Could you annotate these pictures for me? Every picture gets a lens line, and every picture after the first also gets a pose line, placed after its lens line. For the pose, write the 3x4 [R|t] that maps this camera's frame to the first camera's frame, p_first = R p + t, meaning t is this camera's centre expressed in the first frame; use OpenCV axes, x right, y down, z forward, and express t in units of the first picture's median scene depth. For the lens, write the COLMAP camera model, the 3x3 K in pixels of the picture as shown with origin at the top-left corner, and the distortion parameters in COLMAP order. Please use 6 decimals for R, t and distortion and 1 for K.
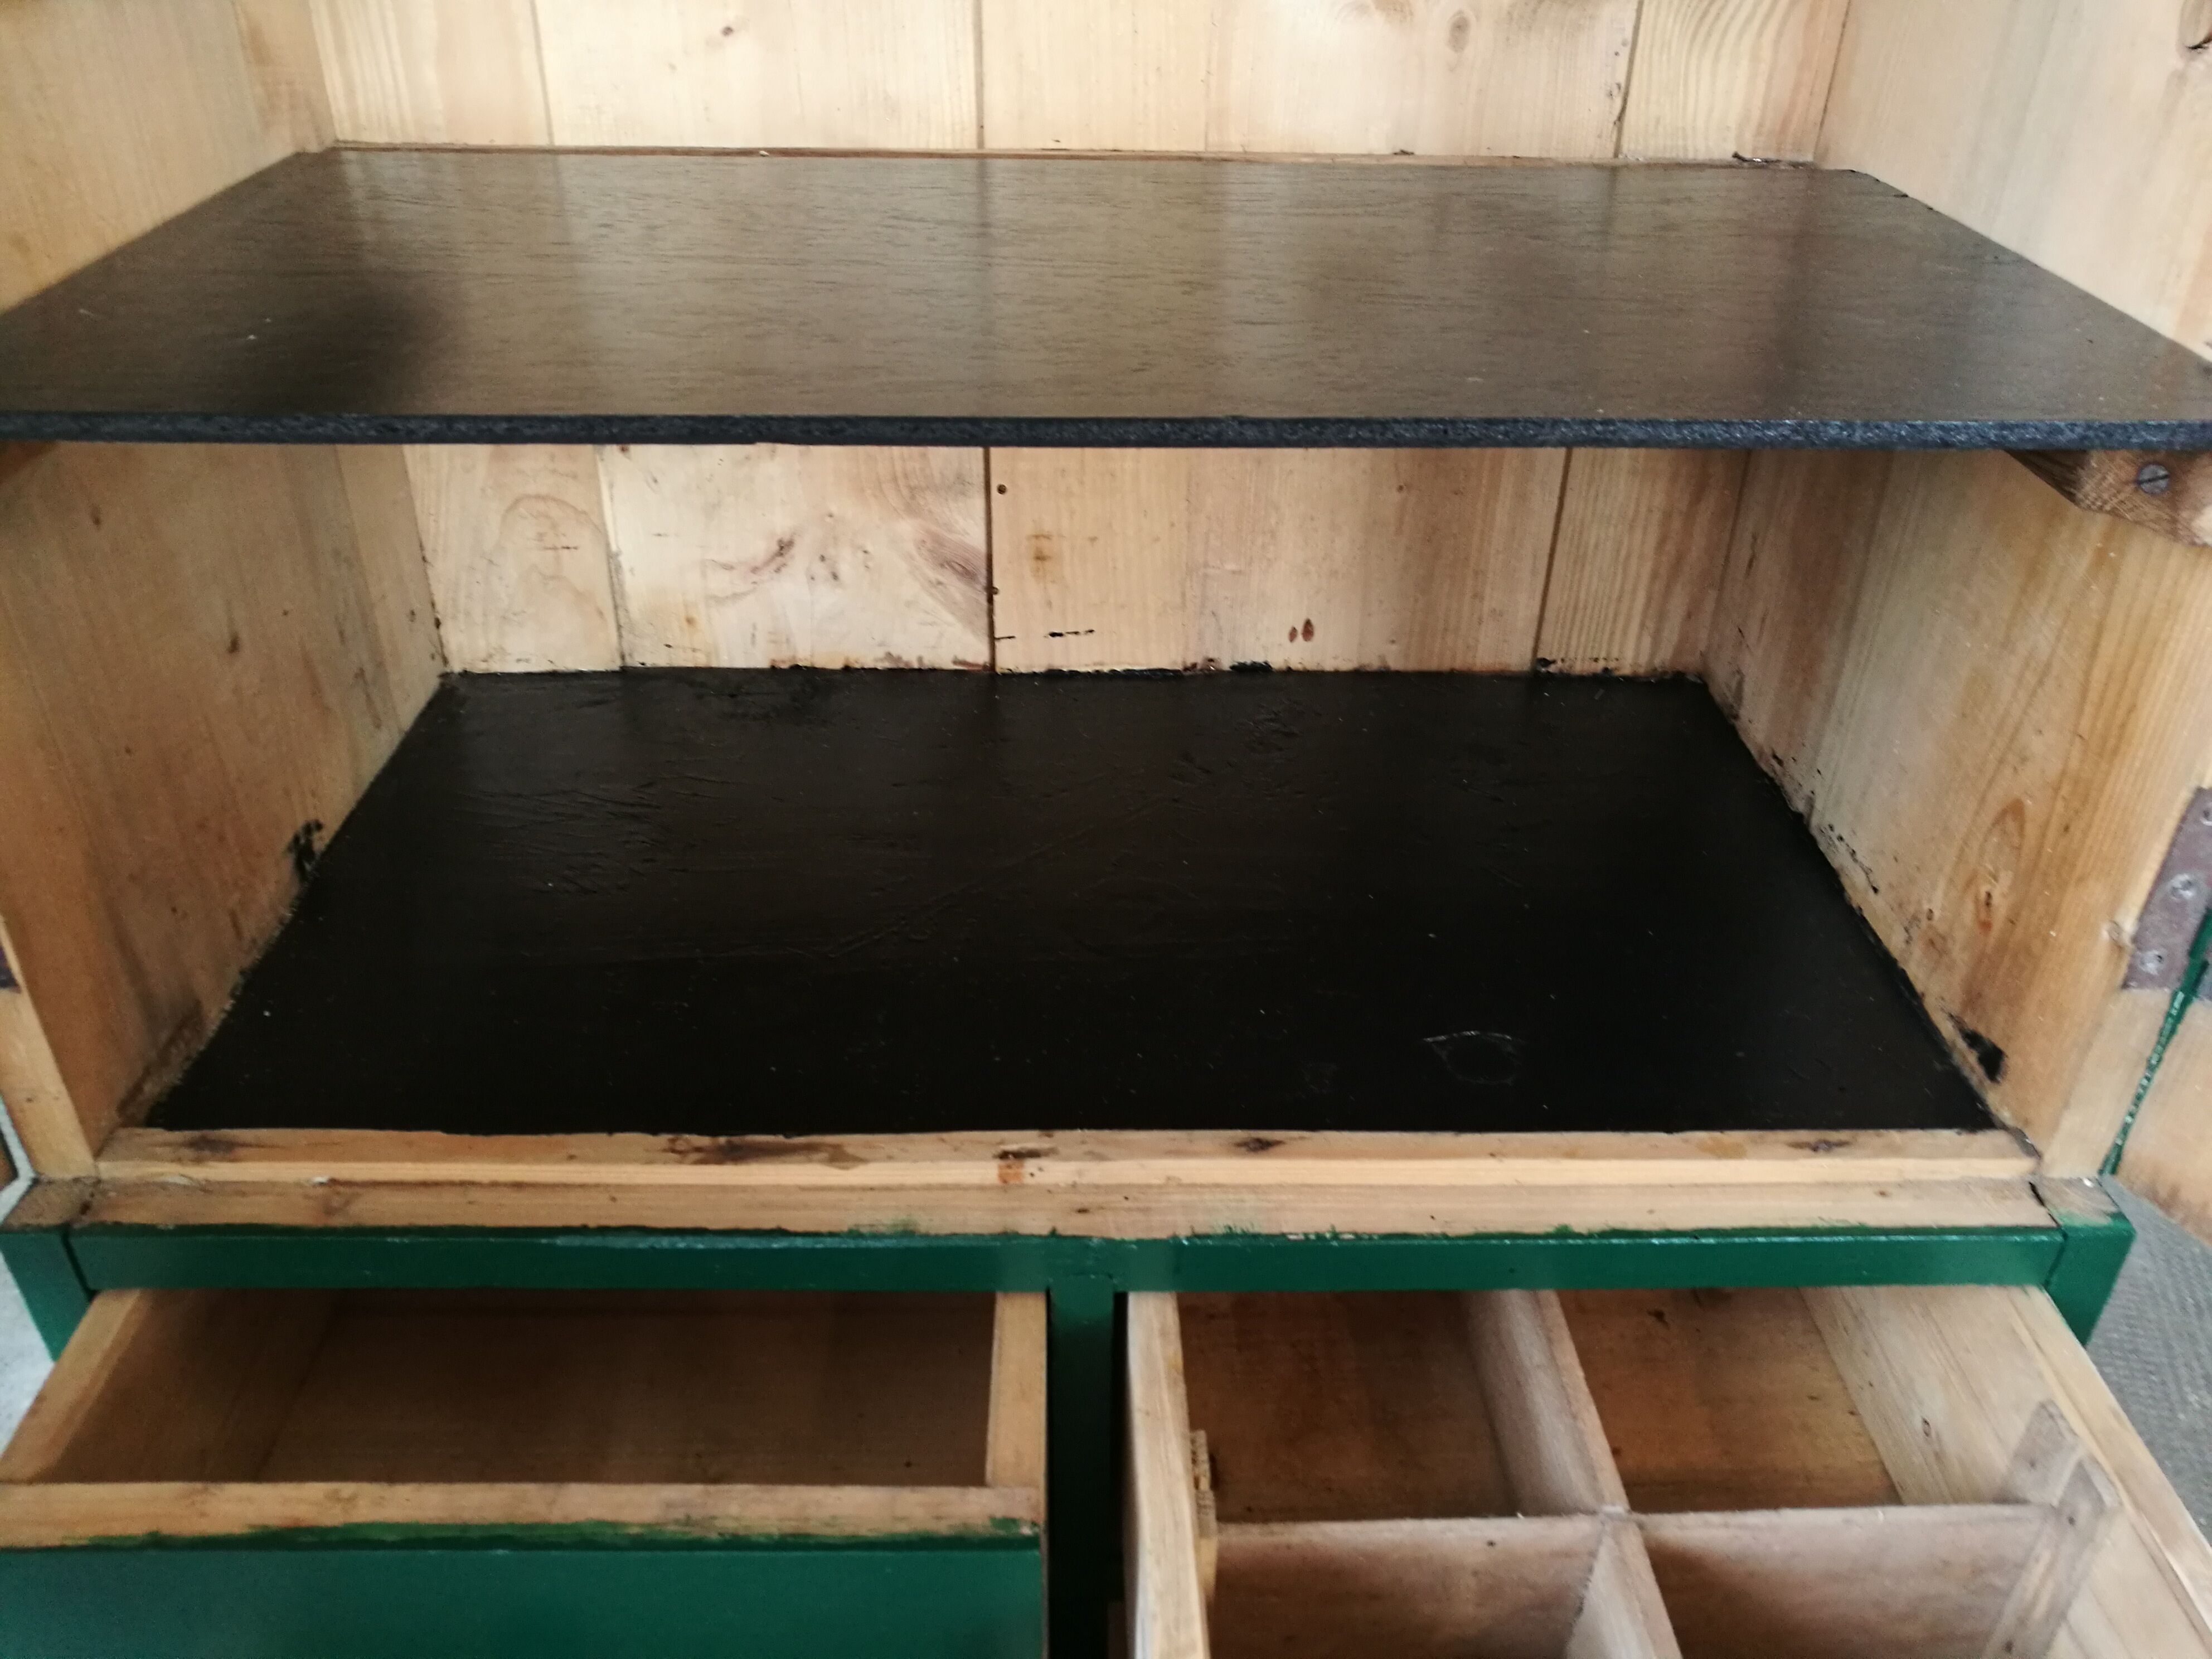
lens RADIAL K [[1762.8, 0, 1106.0], [0, 1762.8, 829.5], [0, 0, 1]] dist [-0.015489, -0.002596]
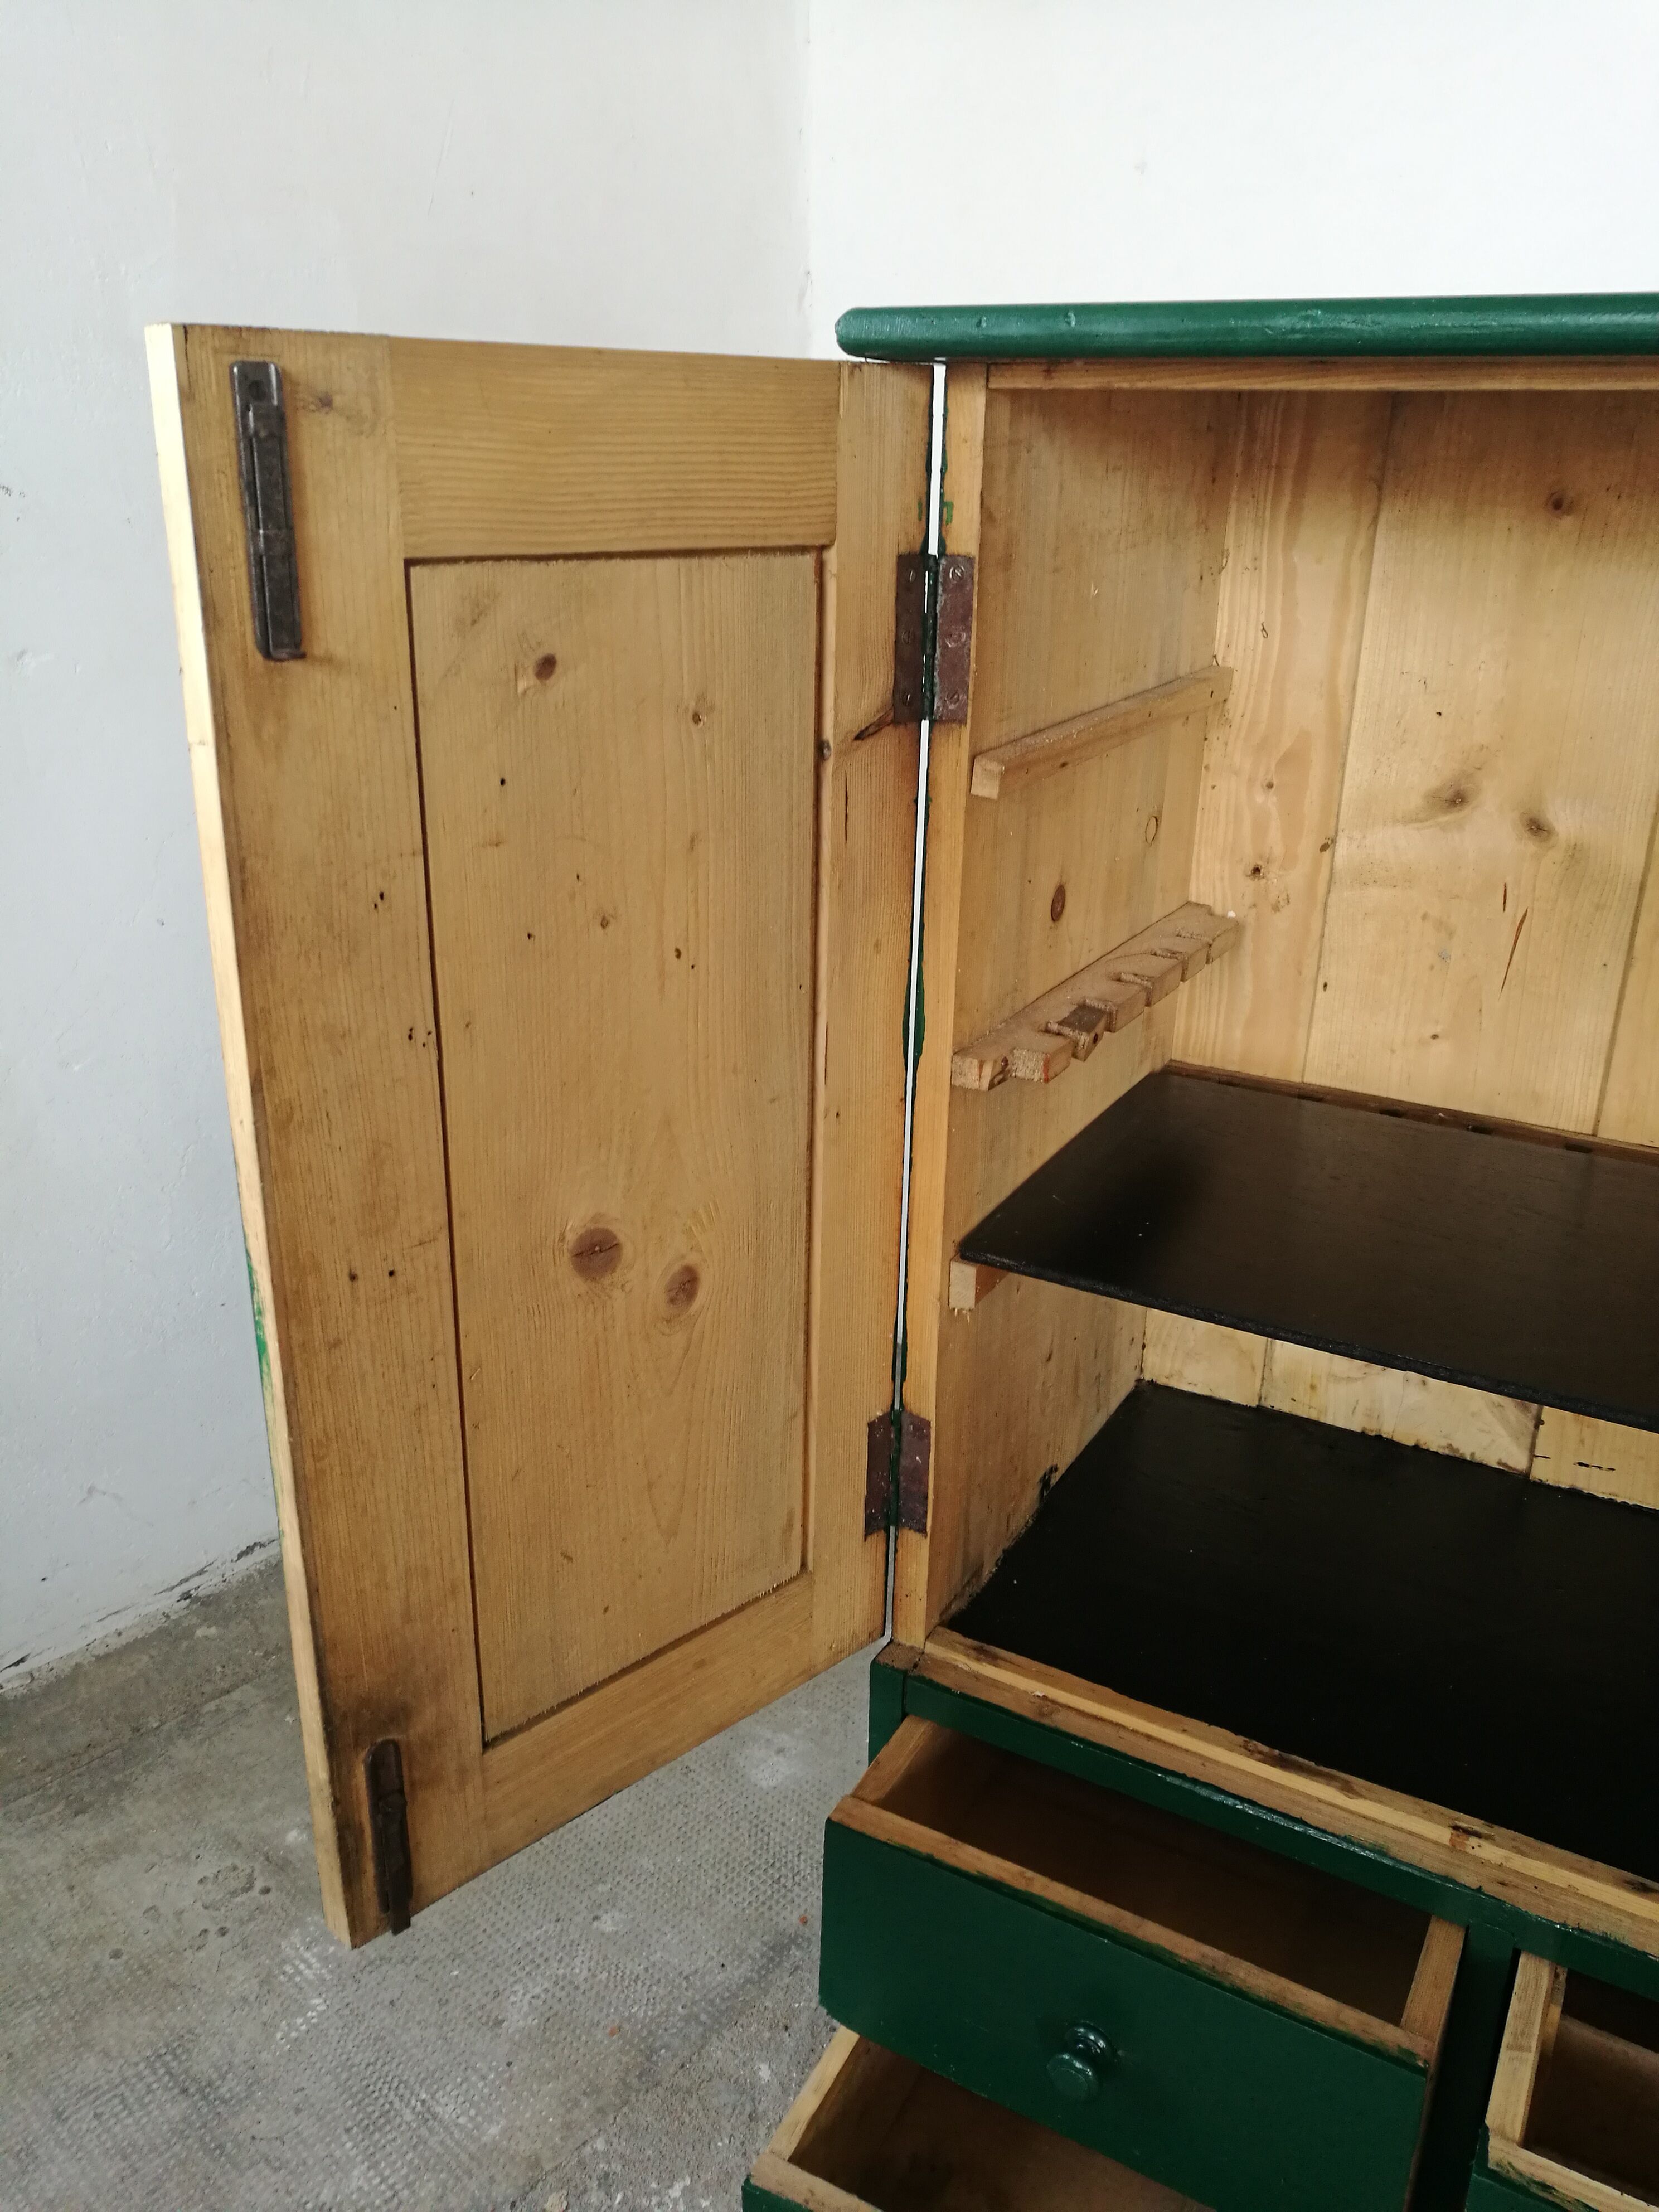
lens RADIAL K [[1746.0, 0, 825.7], [0, 1746.0, 1104.5], [0, 0, 1]] dist [-0.022675, 0.040604]
pose [[0.868092, 0.180135, -0.462566, 0.049772], [-0.268746, 0.954007, -0.132839, -0.061732], [0.417362, 0.239629, 0.876577, -0.664483]]
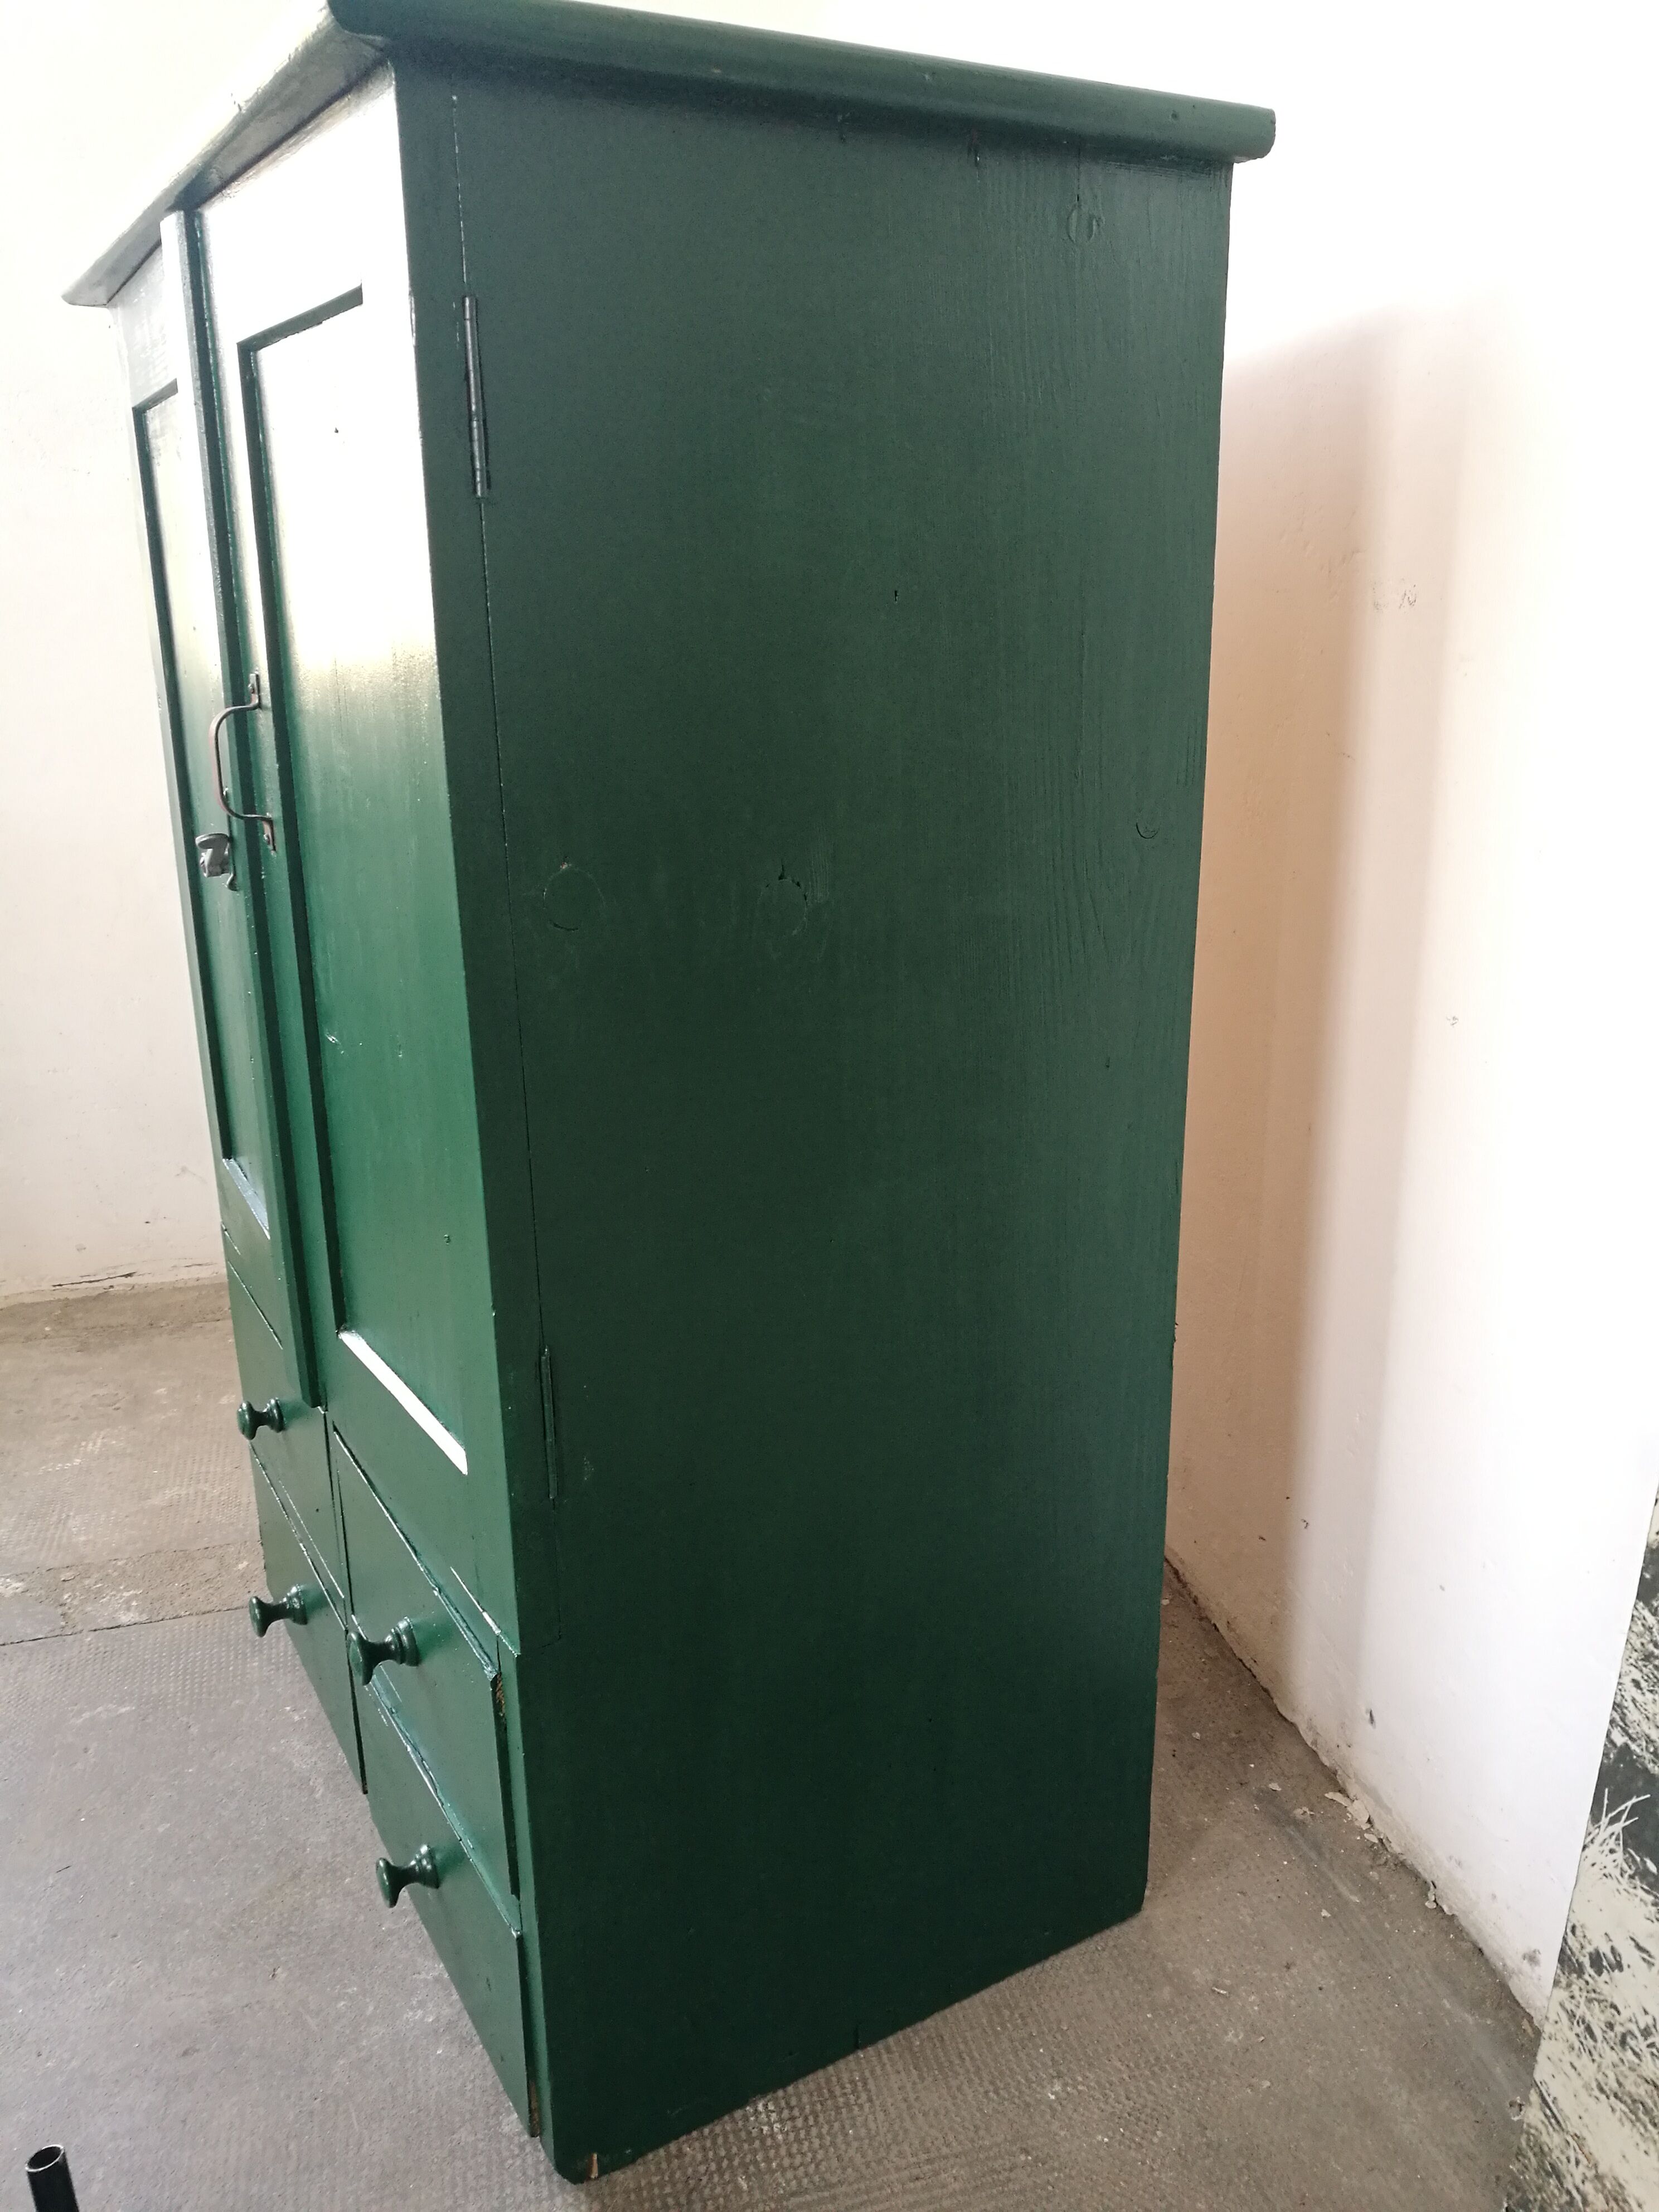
lens RADIAL K [[1723.0, 0, 808.0], [0, 1723.0, 1094.7], [0, 0, 1]] dist [-0.000452, 0.017012]
pose [[0.482164, 0.233111, -0.844498, 1.716802], [-0.447290, 0.894348, -0.008508, -0.274999], [0.753292, 0.381838, 0.535491, 0.200478]]
